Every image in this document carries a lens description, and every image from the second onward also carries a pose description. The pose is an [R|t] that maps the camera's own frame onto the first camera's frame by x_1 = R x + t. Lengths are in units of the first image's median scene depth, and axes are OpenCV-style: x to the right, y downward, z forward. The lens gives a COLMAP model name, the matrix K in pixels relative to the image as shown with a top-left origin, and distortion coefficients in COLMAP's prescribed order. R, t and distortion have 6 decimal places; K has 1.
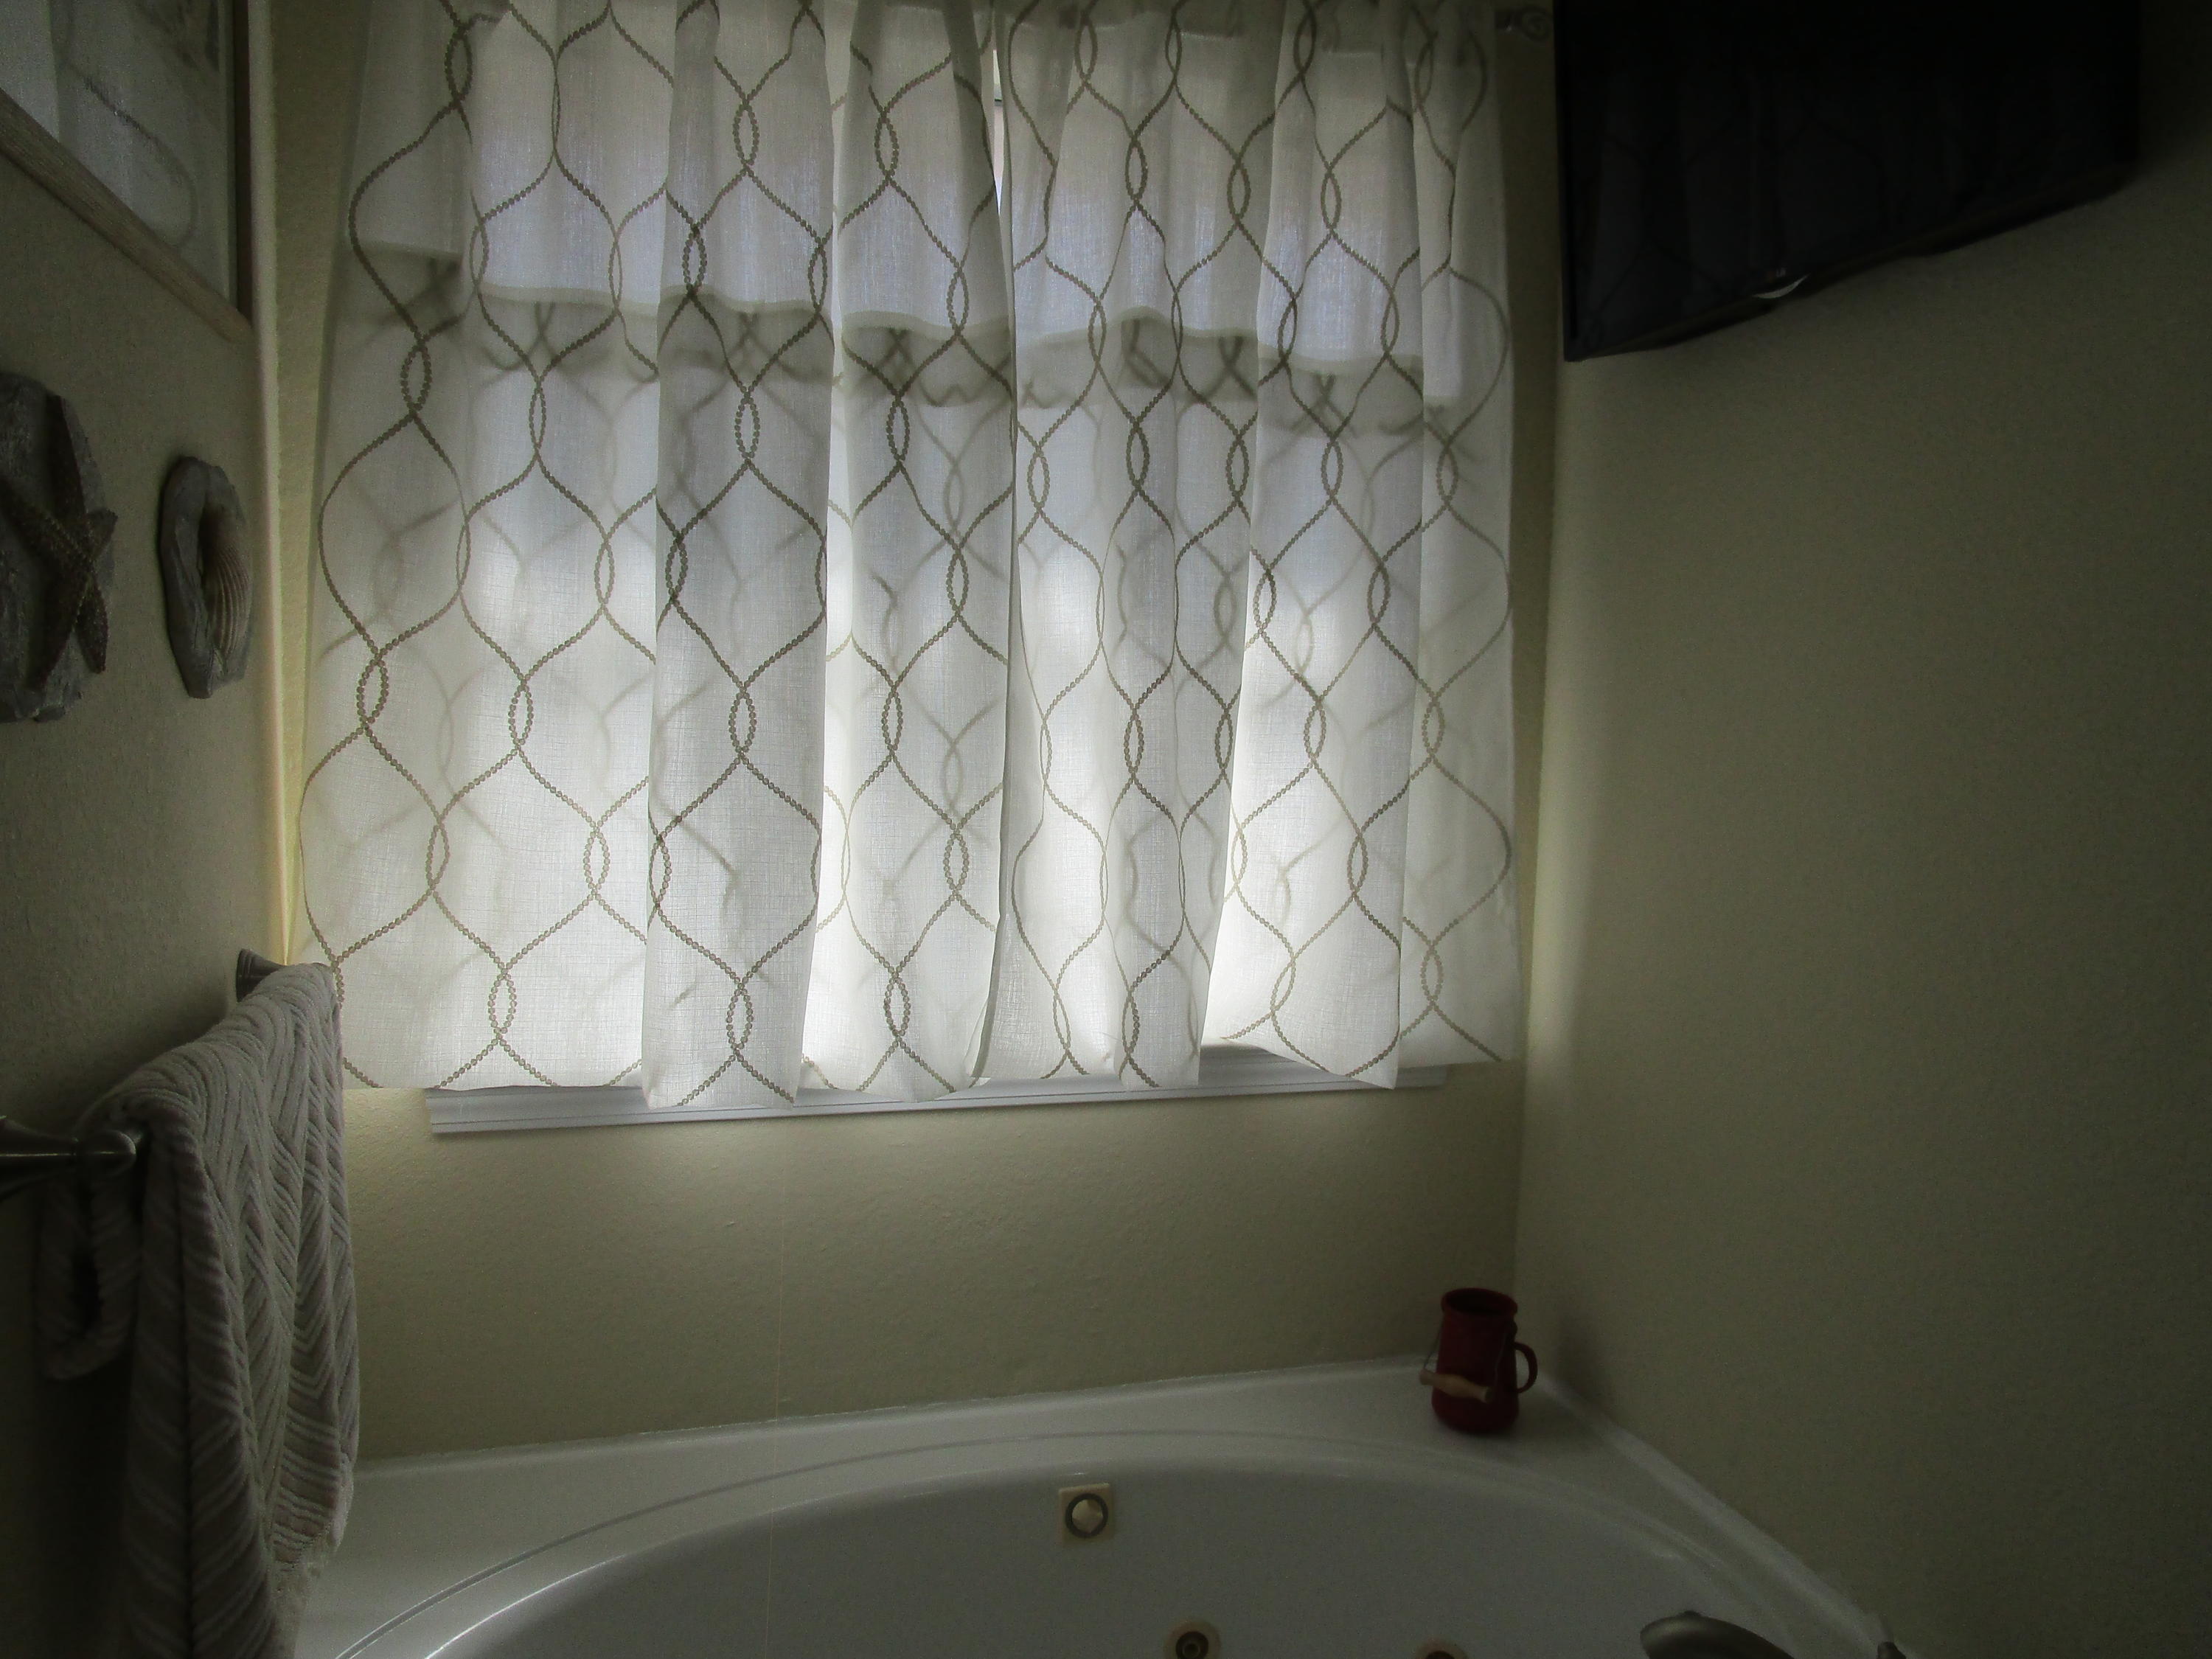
lens RADIAL K [[1605.2, 0, 1094.3], [0, 1605.2, 822.2], [0, 0, 1]] dist [-0.009829, 0.001653]
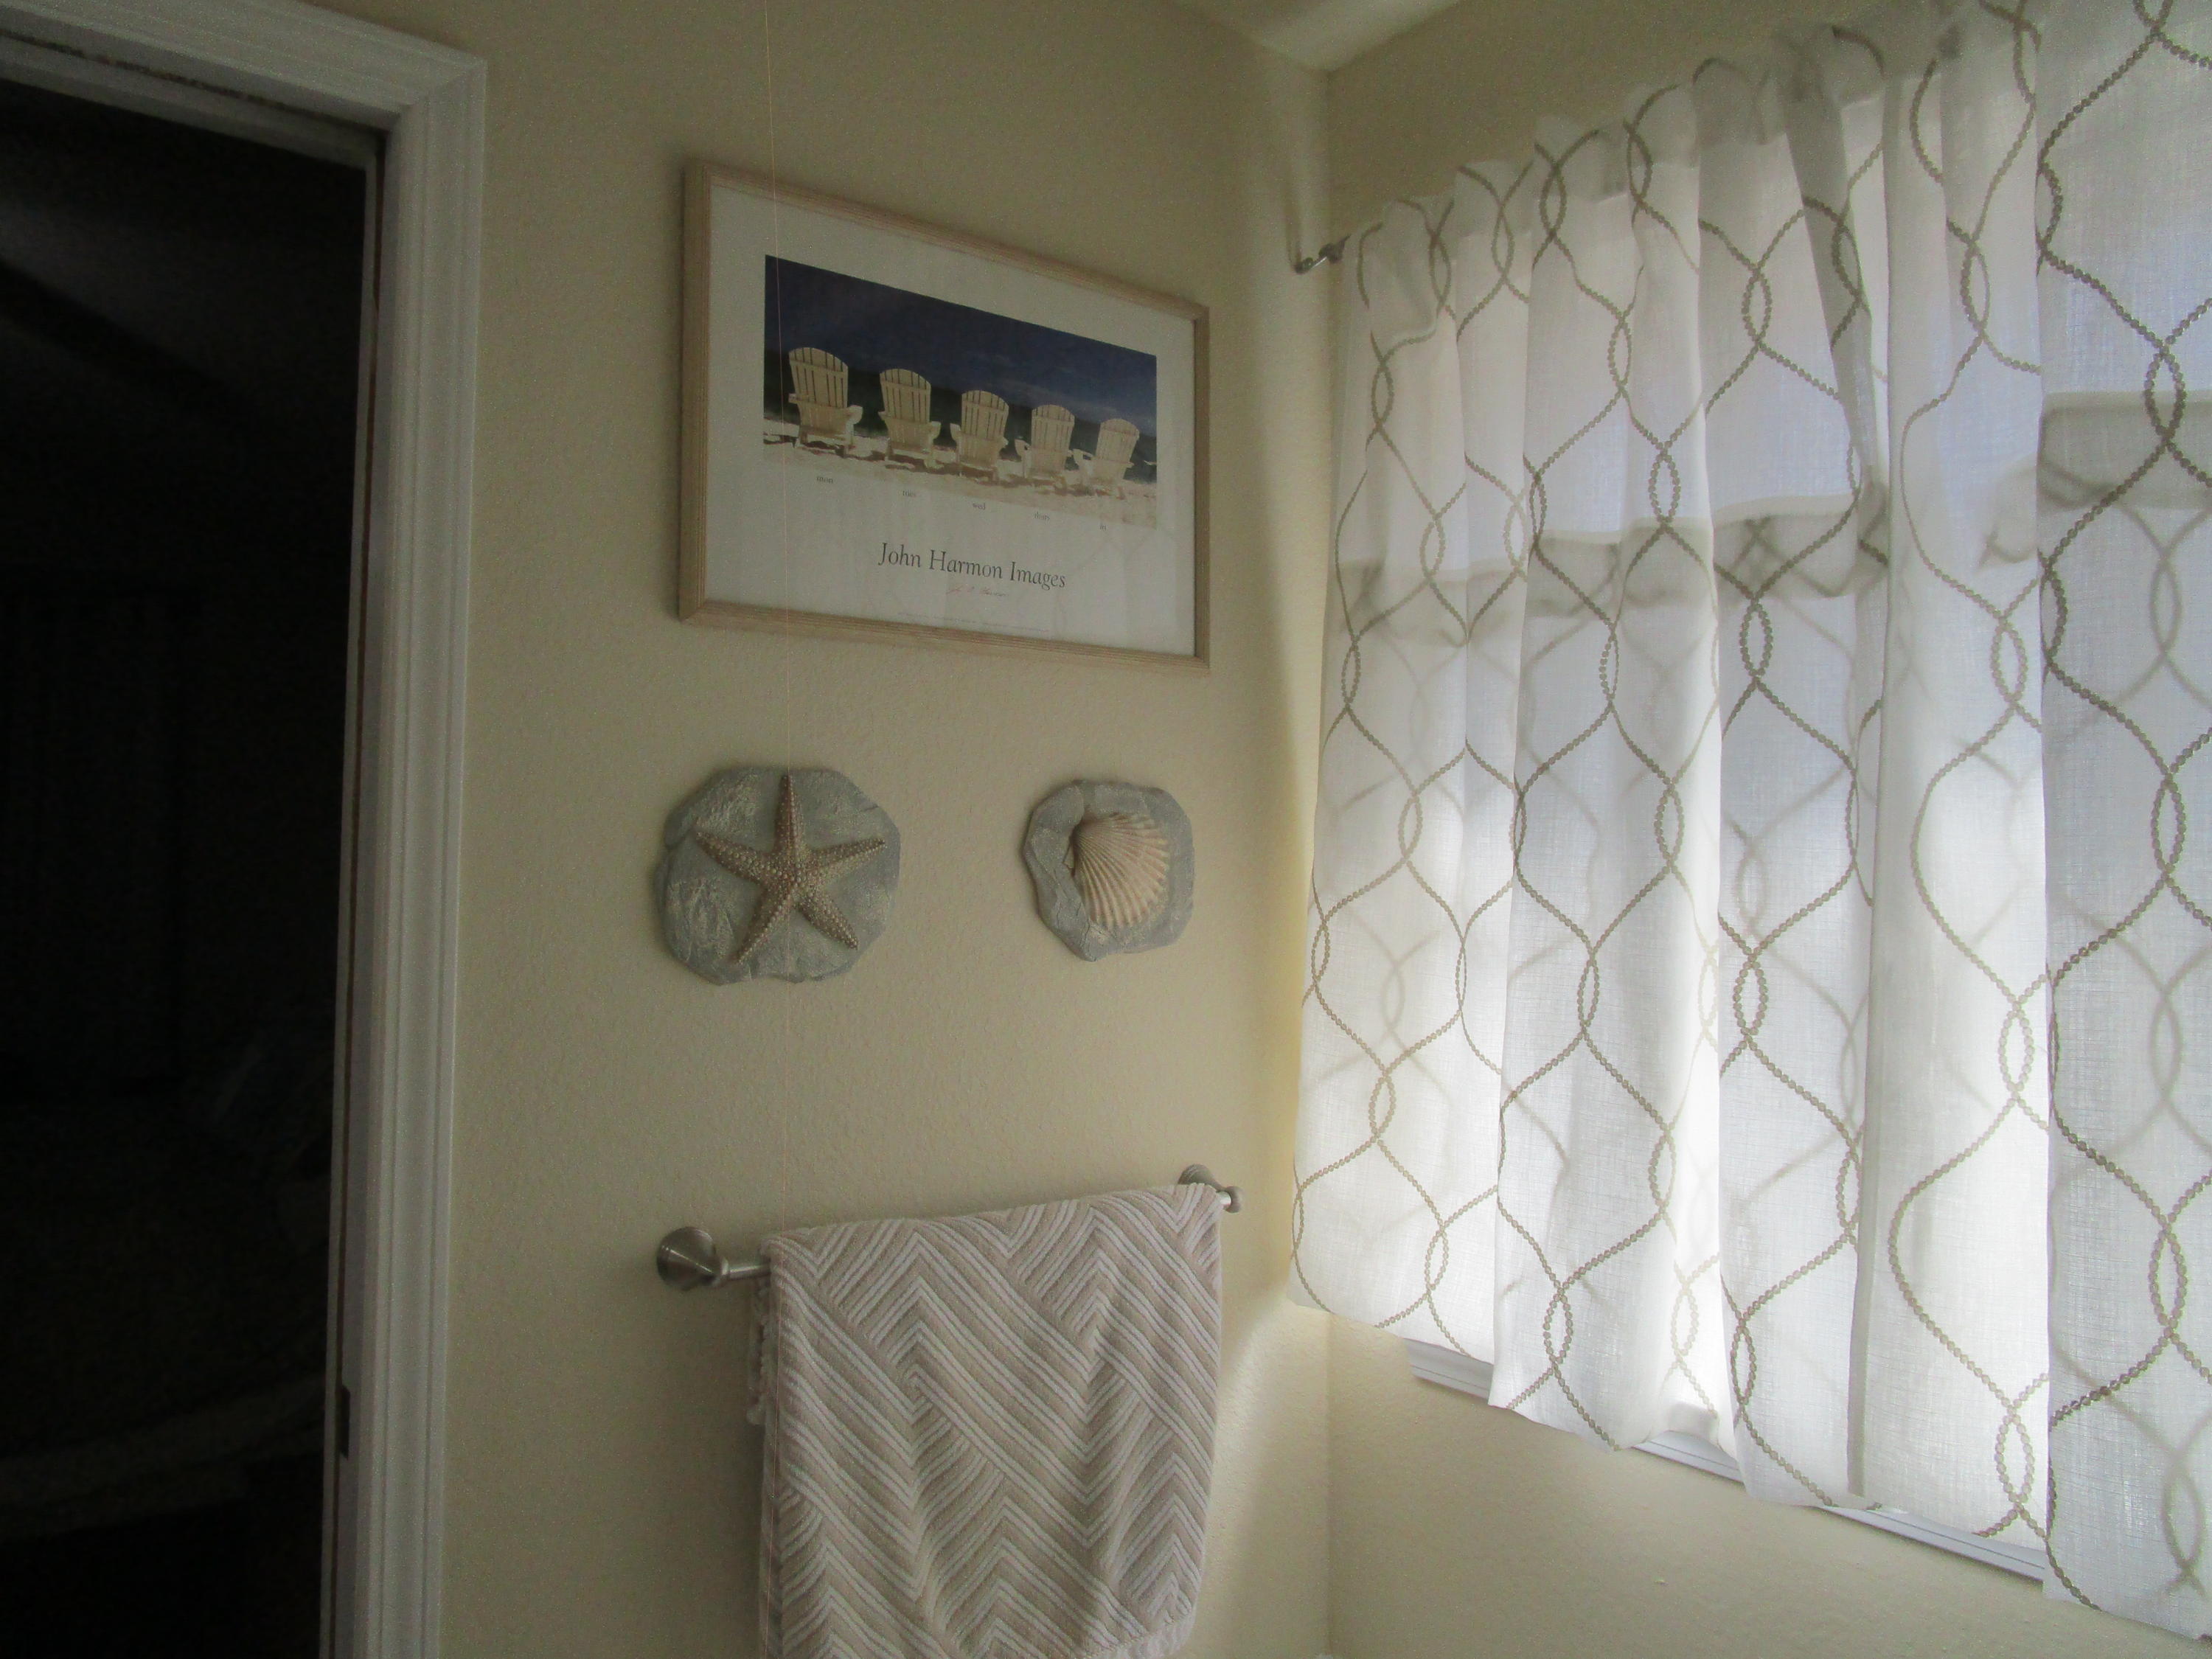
lens RADIAL K [[1605.2, 0, 1095.8], [0, 1605.2, 832.2], [0, 0, 1]] dist [-0.009829, 0.001653]
pose [[0.354327, -0.052242, -0.933661, 0.521440], [-0.068564, 0.994299, -0.081655, -0.059238], [0.932605, 0.092949, 0.348725, 0.421476]]
